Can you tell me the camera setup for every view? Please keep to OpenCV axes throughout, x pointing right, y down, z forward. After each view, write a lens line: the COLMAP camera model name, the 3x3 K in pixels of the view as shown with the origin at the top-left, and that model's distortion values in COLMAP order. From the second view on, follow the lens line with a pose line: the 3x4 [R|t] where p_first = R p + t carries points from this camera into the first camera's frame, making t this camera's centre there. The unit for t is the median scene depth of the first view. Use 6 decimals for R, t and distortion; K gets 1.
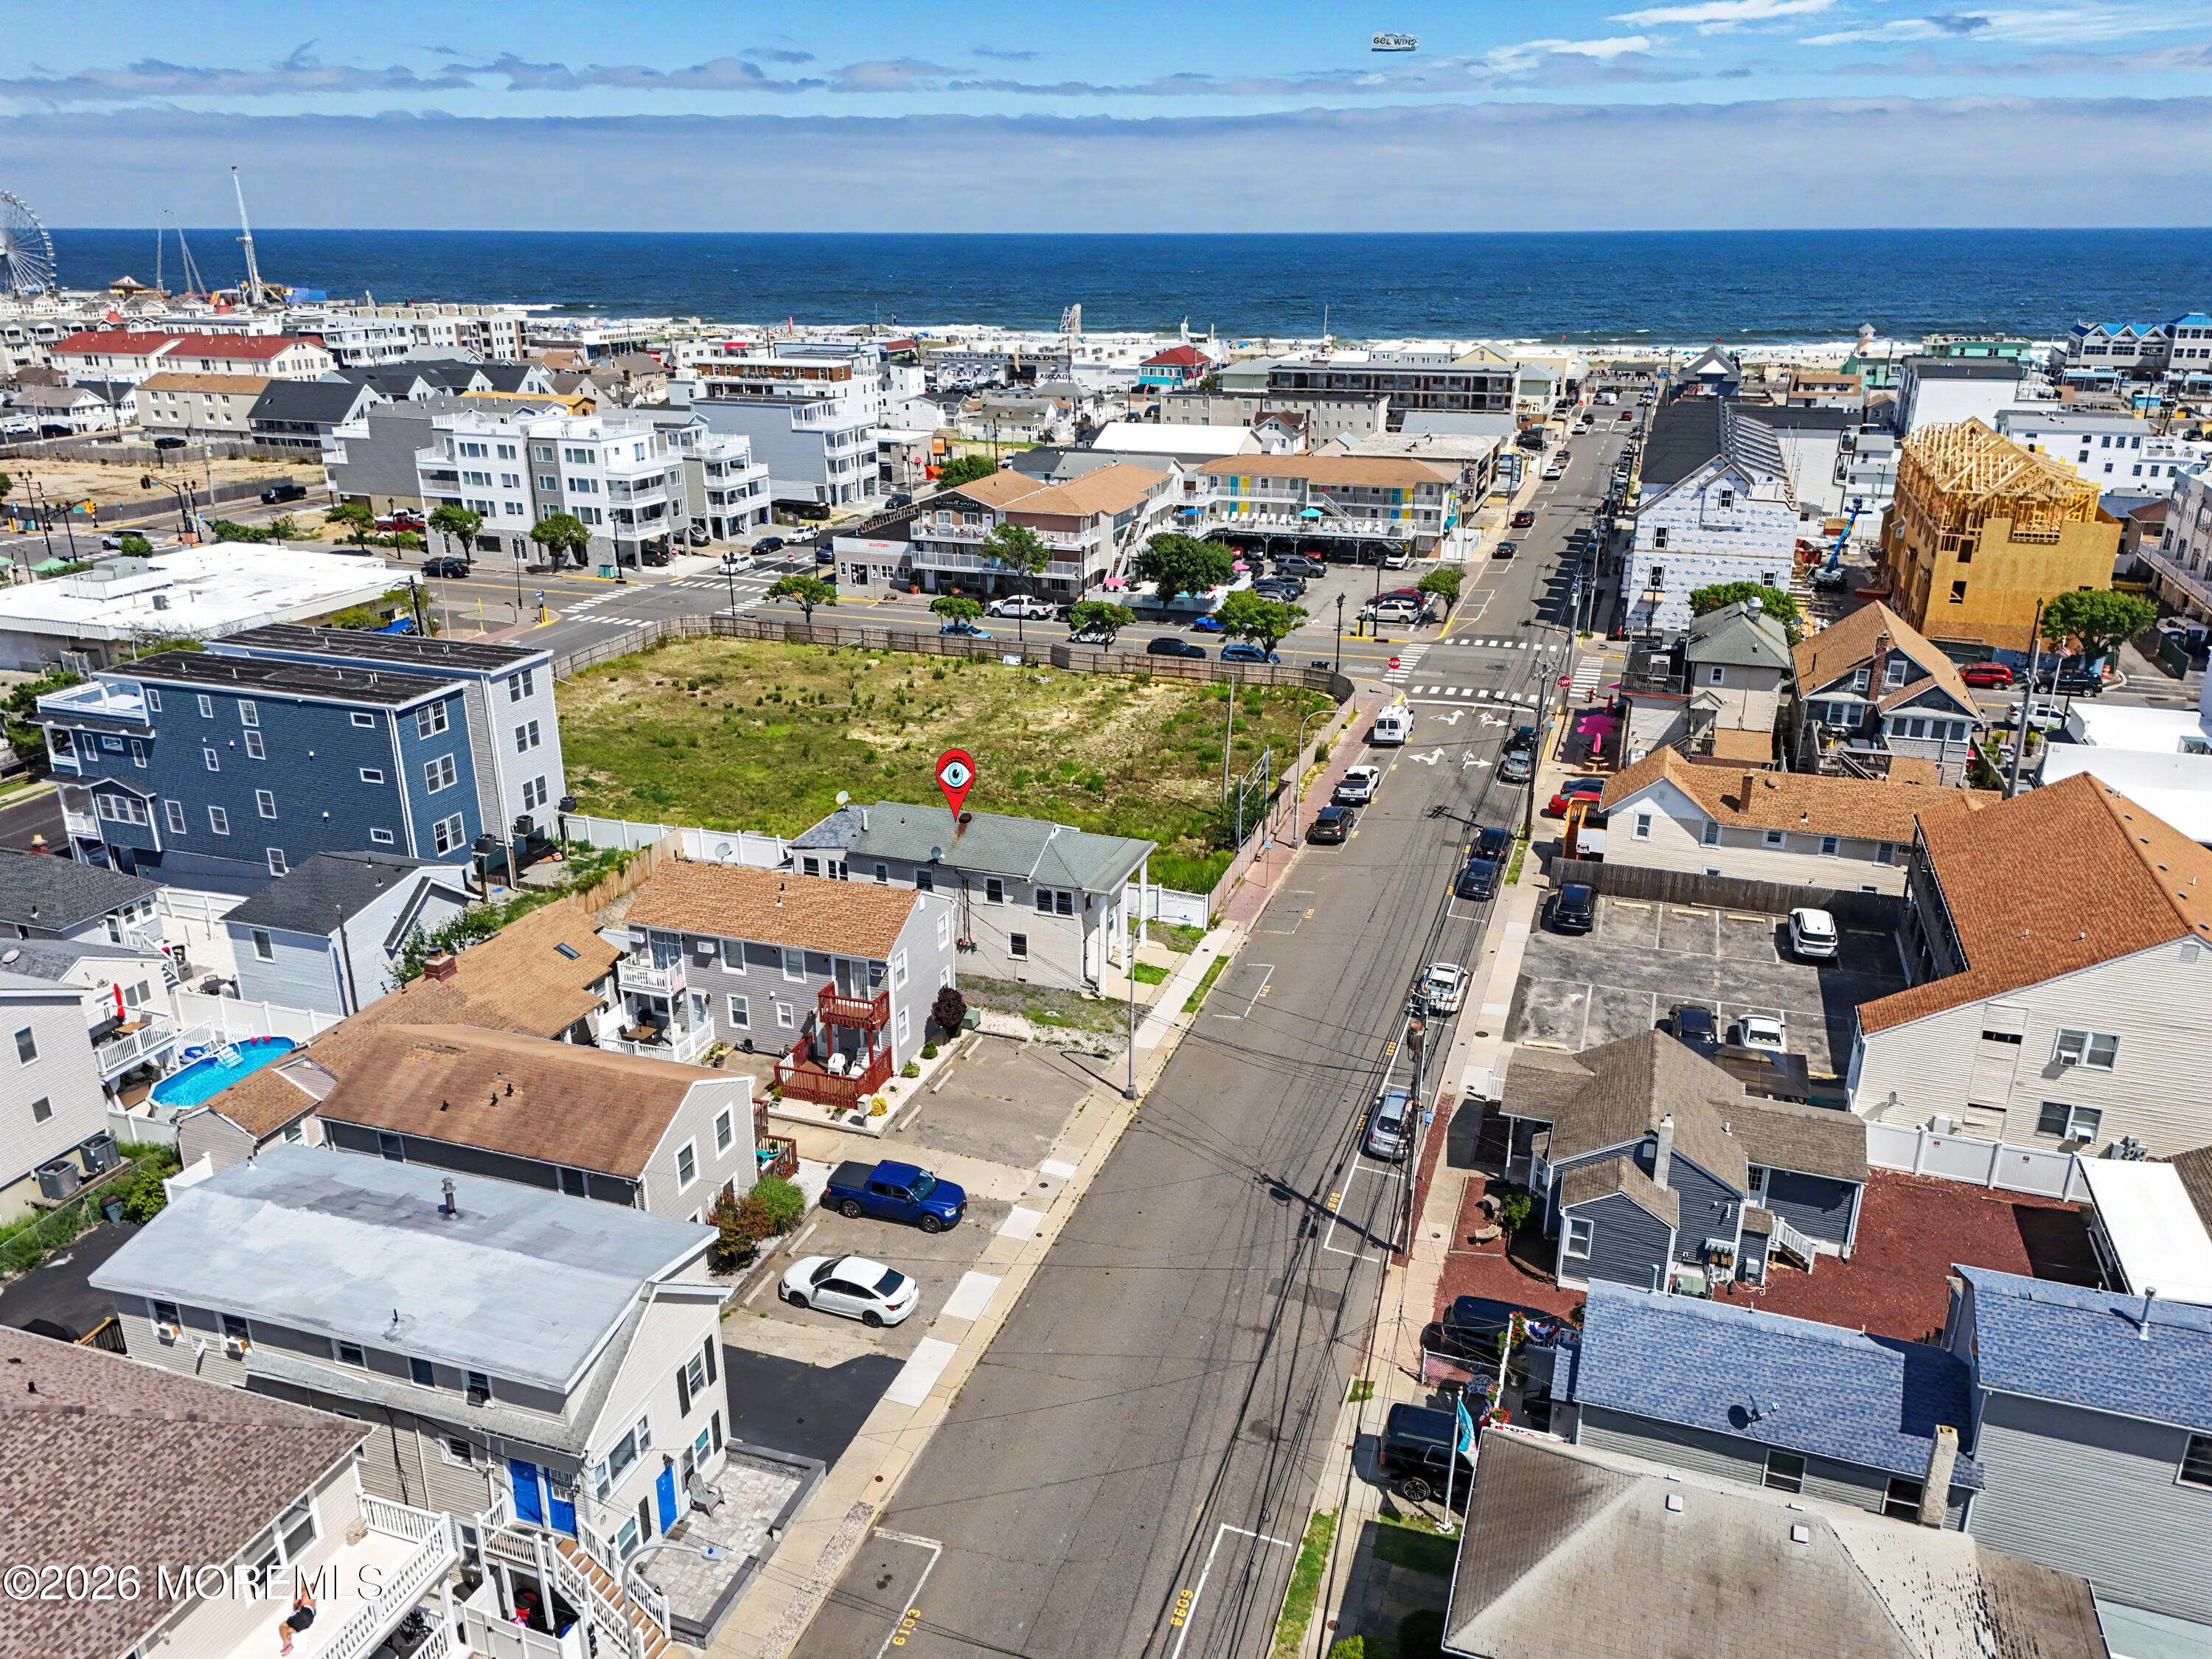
lens RADIAL K [[1624.9, 0, 1096.7], [0, 1624.9, 825.6], [0, 0, 1]] dist [0.070217, -0.069469]
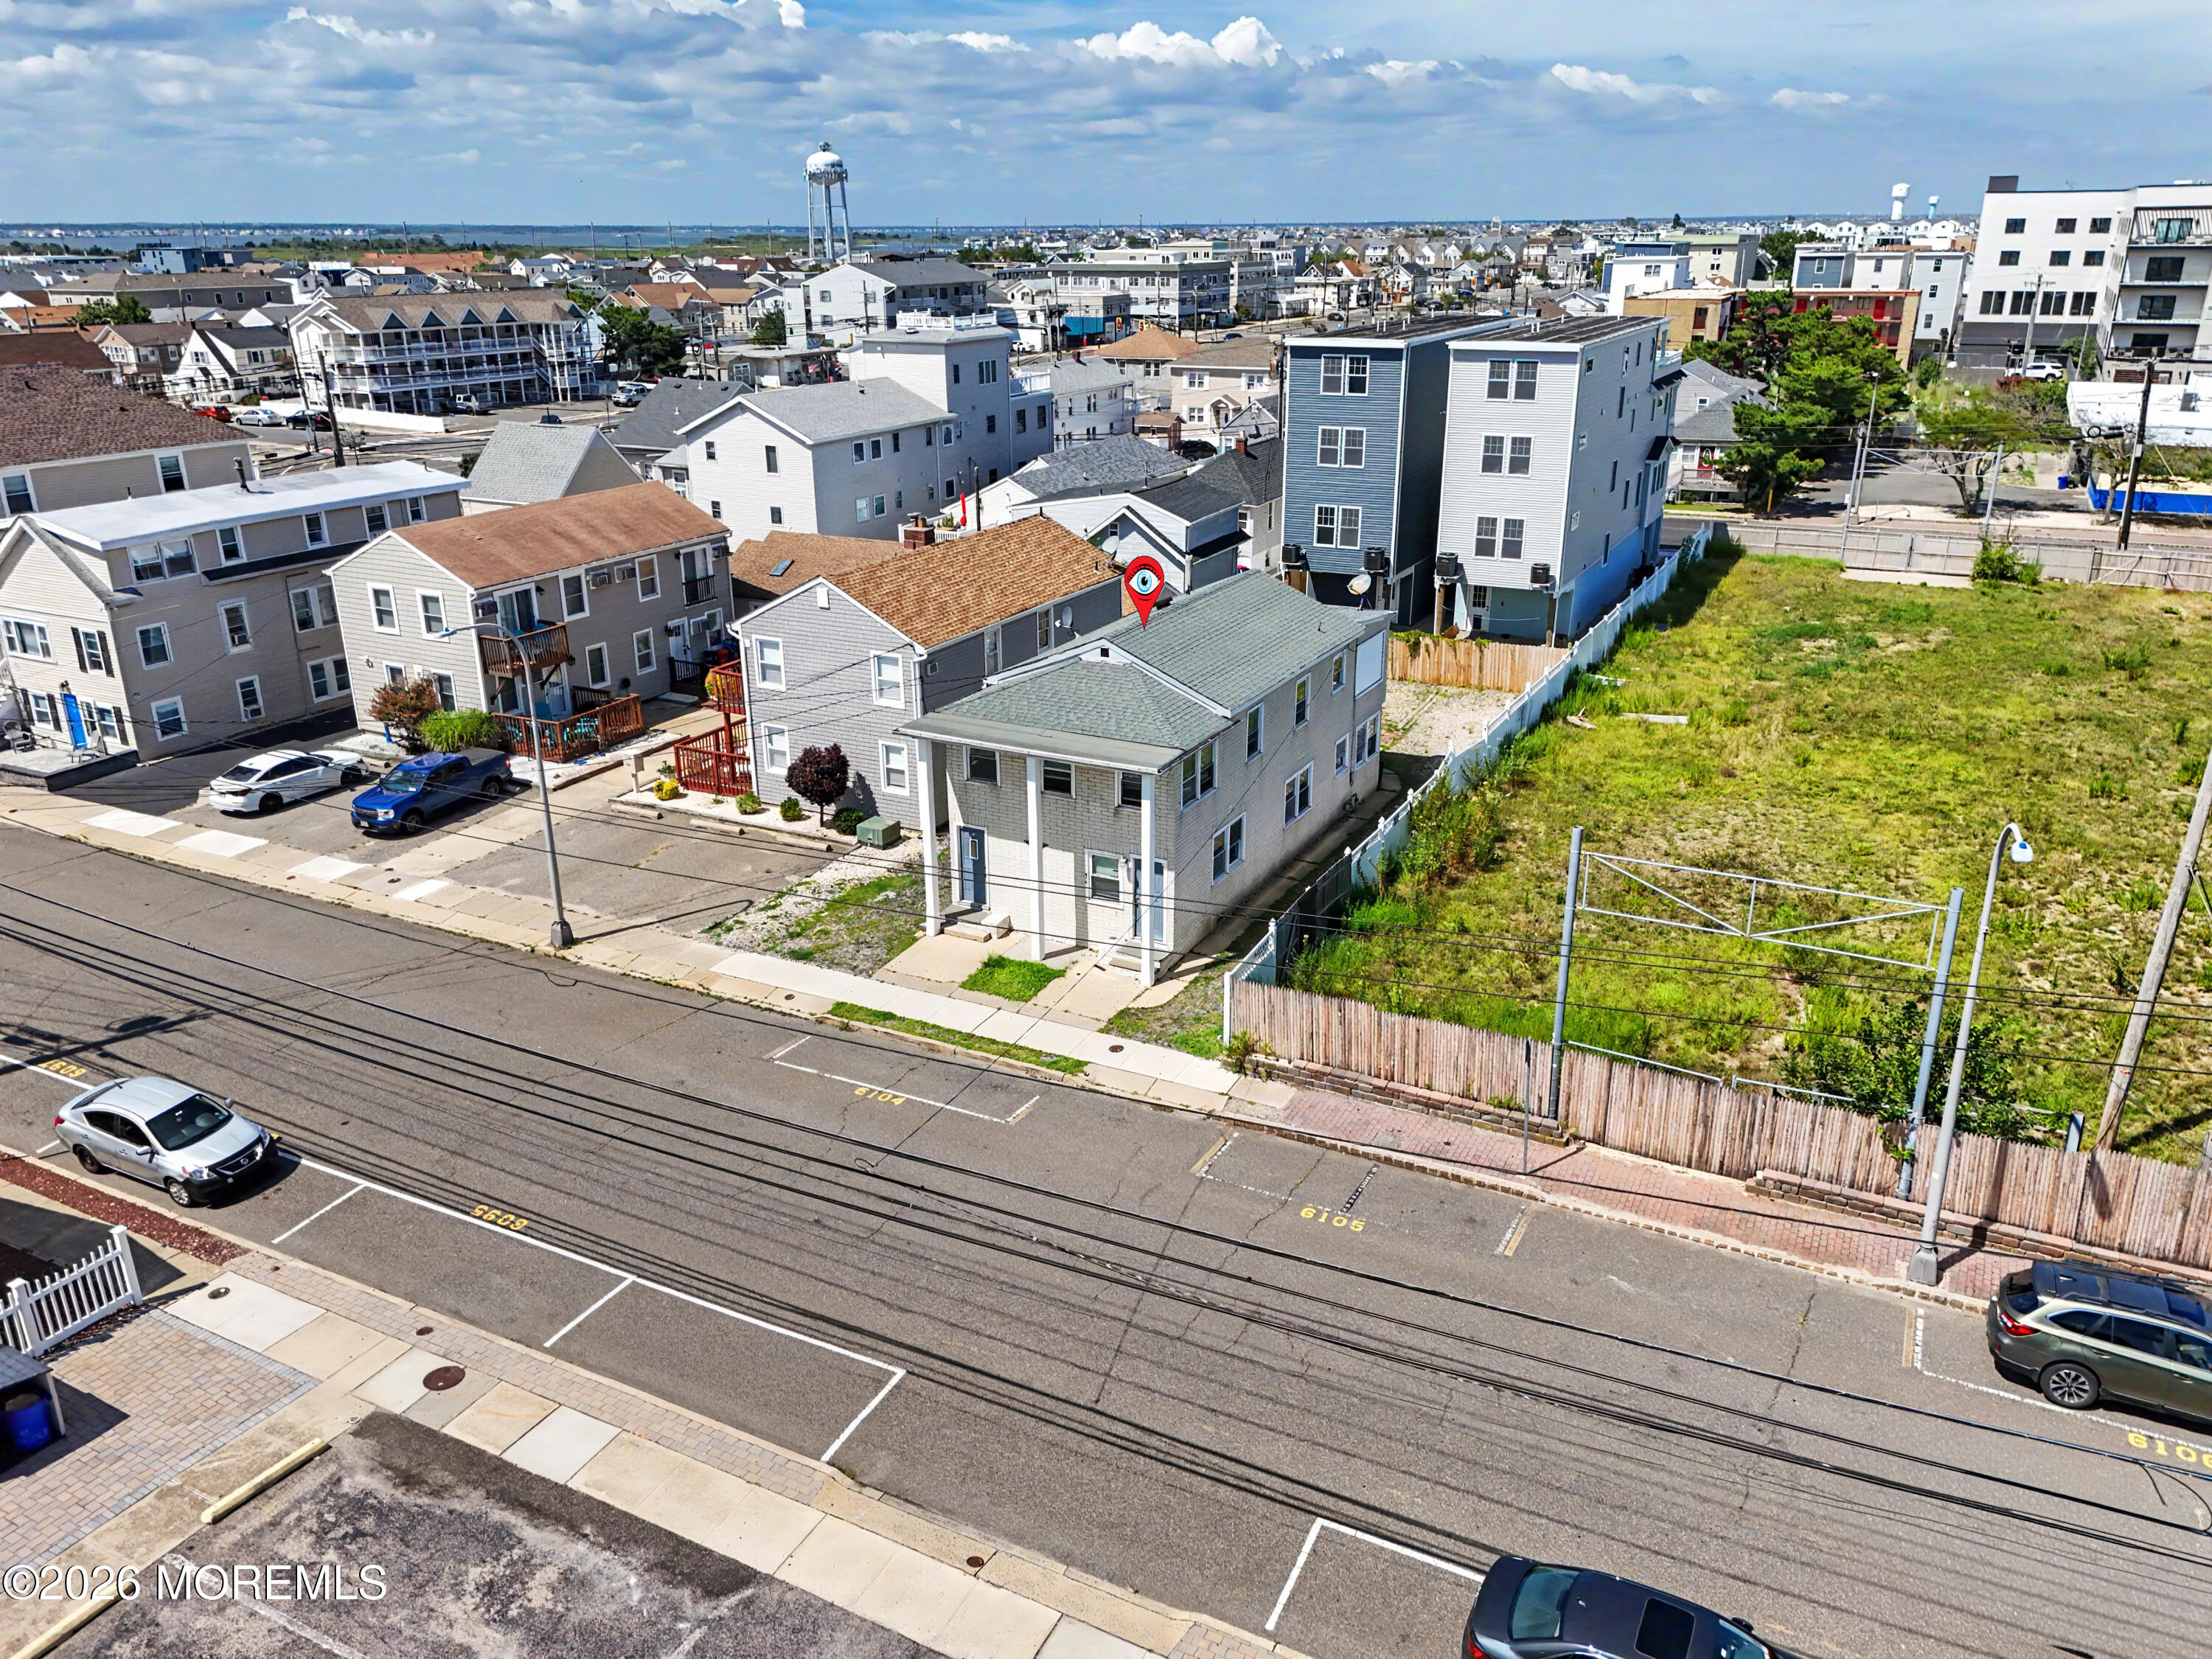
lens RADIAL K [[1624.9, 0, 1107.7], [0, 1624.9, 838.2], [0, 0, 1]] dist [0.070217, -0.069469]
pose [[-0.146765, 0.347642, -0.926070, 0.341104], [-0.330981, 0.864984, 0.377165, -0.101718], [0.932154, 0.361867, -0.011887, 0.749888]]
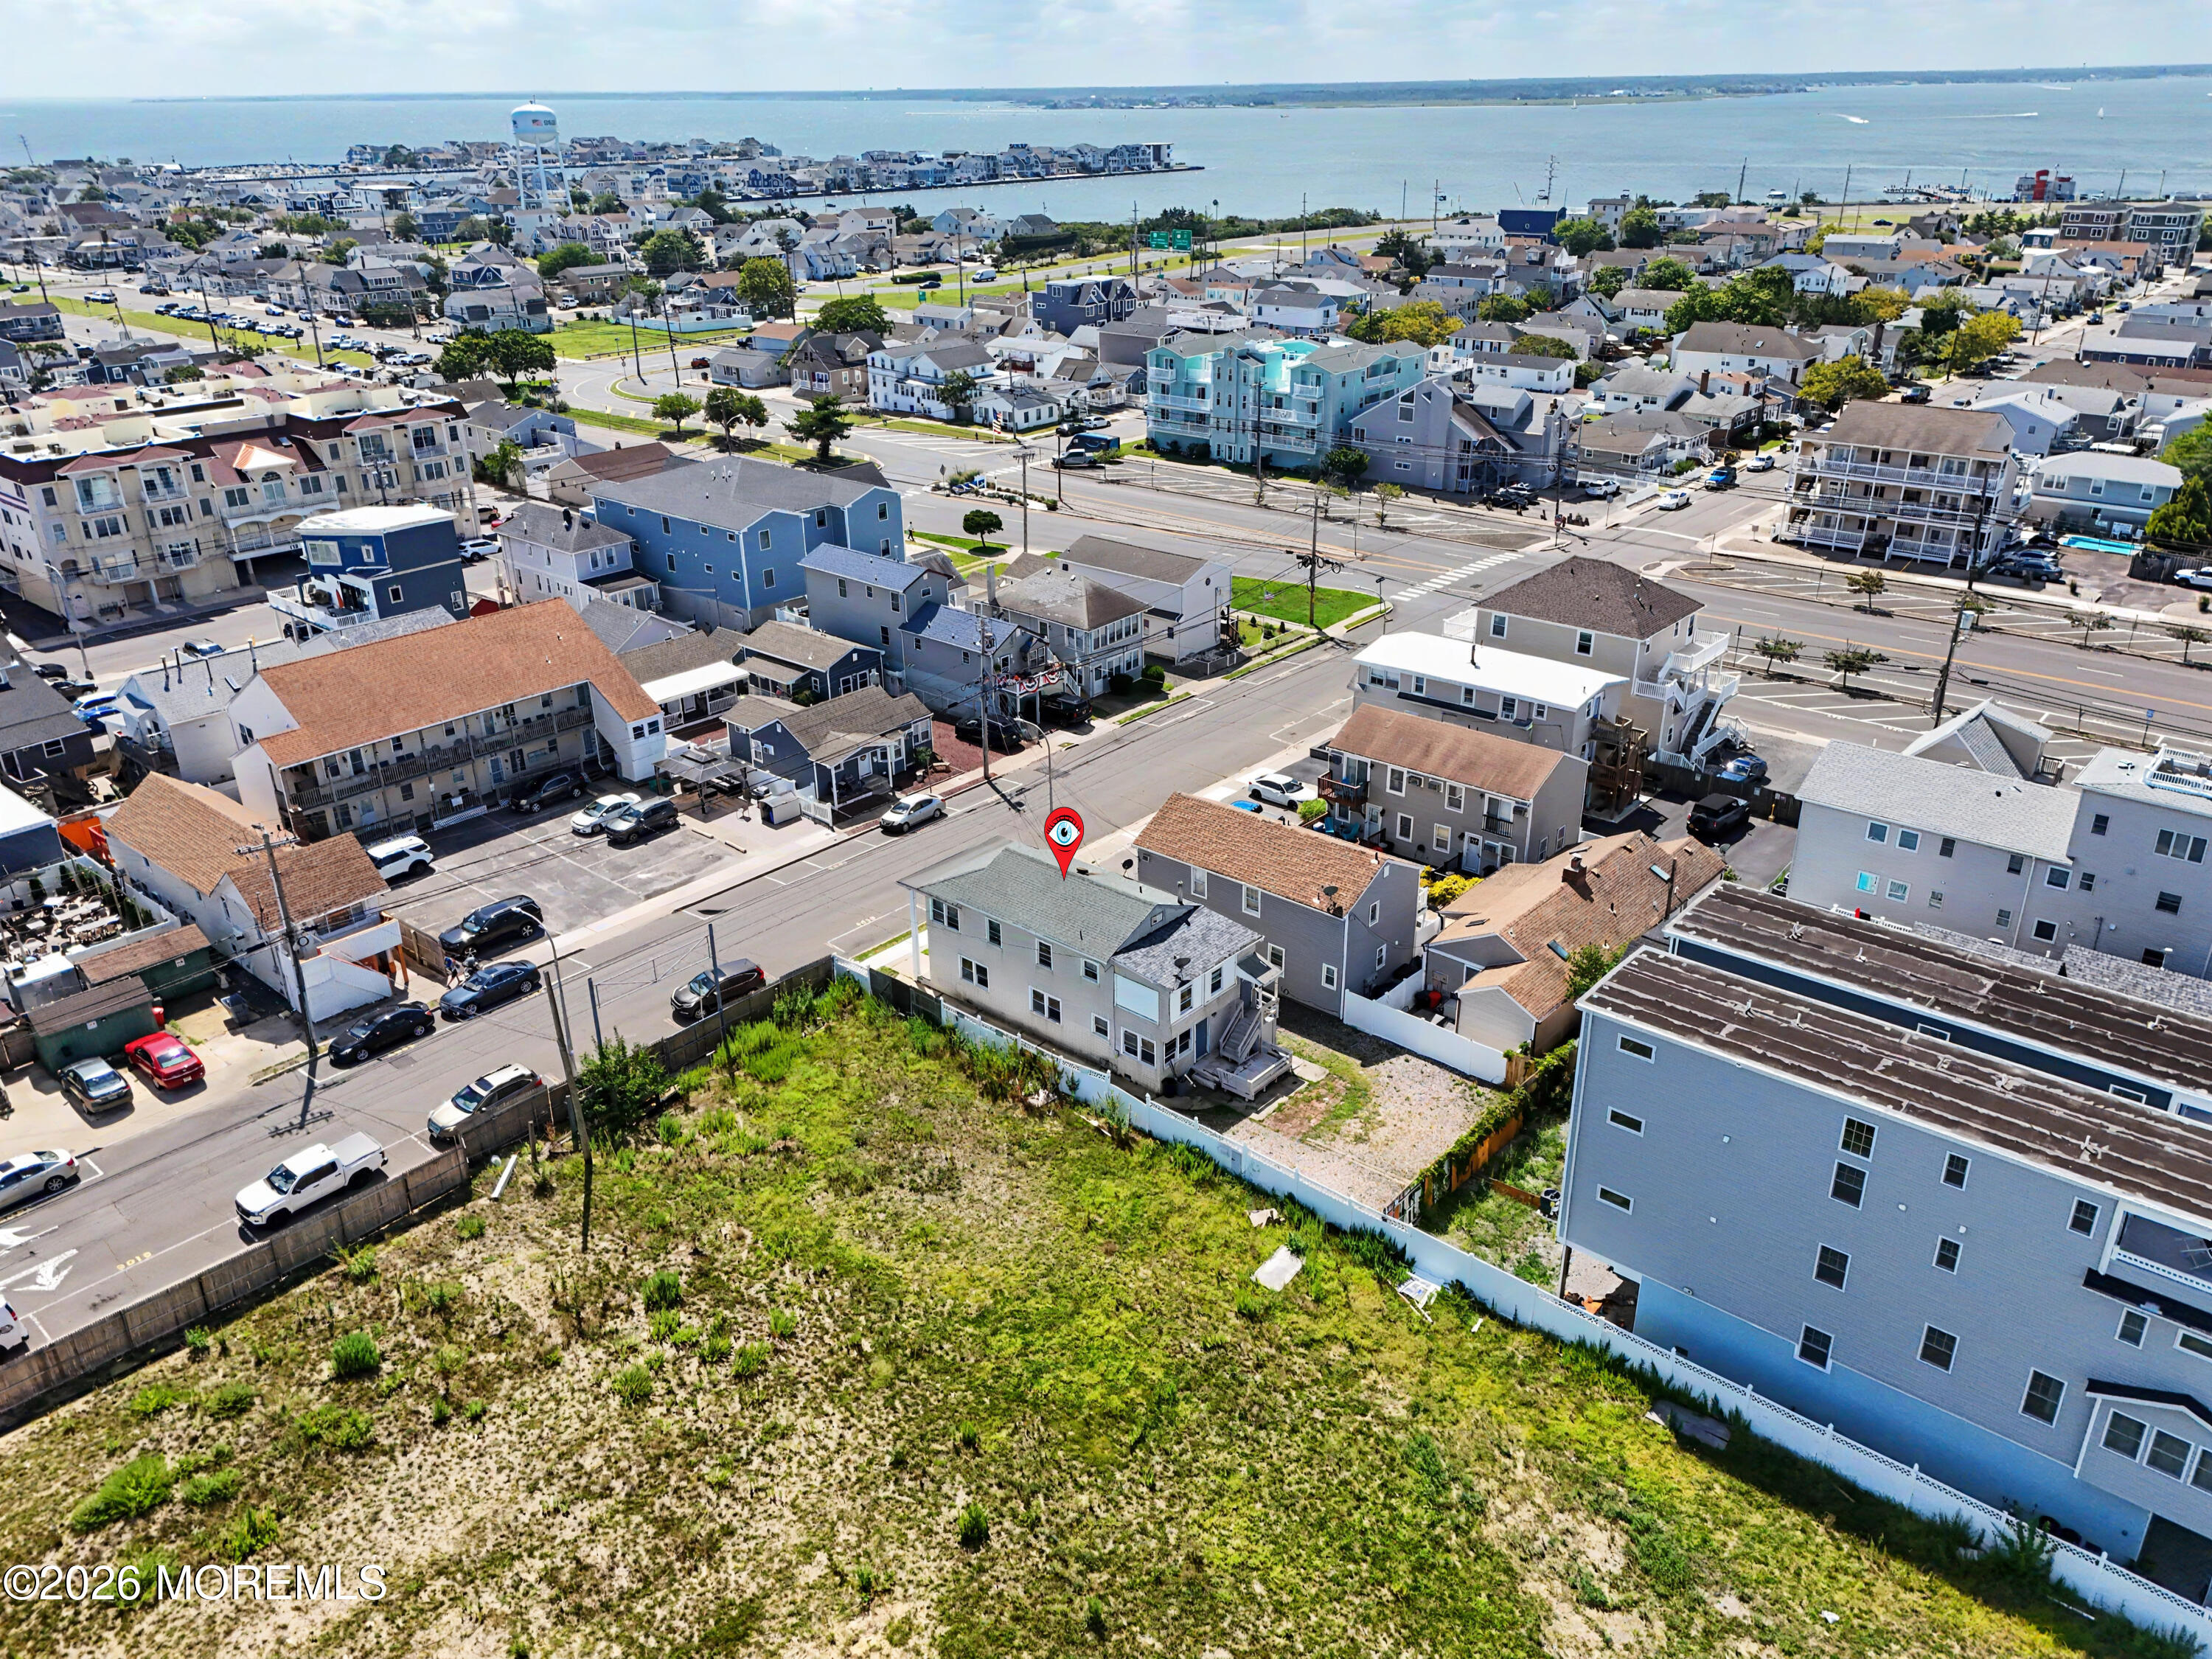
lens RADIAL K [[1624.9, 0, 1101.5], [0, 1624.9, 824.1], [0, 0, 1]] dist [0.070217, -0.069469]
pose [[-0.927611, -0.141250, 0.345813, -0.308540], [0.140051, 0.726719, 0.672507, -0.491666], [-0.346300, 0.672256, -0.654330, 1.181509]]
